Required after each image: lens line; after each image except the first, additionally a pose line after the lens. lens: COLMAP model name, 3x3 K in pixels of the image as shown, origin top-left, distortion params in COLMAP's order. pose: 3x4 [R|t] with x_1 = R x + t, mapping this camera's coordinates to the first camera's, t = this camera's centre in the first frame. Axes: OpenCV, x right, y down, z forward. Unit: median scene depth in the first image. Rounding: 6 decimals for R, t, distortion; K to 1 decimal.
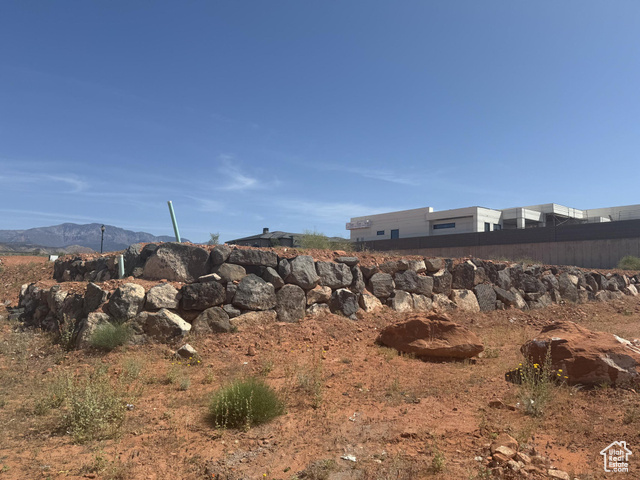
lens RADIAL K [[456.8, 0, 322.0], [0, 456.8, 240.2], [0, 0, 1]] dist [0.025092, -0.014819]
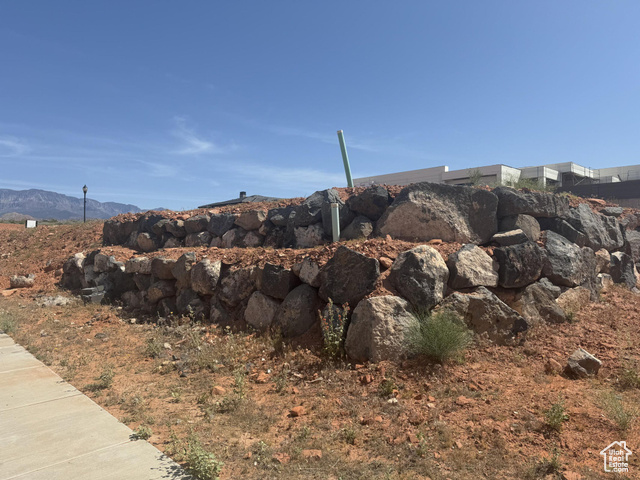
lens RADIAL K [[456.8, 0, 314.6], [0, 456.8, 226.8], [0, 0, 1]] dist [0.025092, -0.014819]
pose [[0.996114, -0.010273, 0.087474, -0.385971], [0.006304, 0.998943, 0.045531, 0.026110], [-0.087850, -0.044803, 0.995126, 0.267941]]
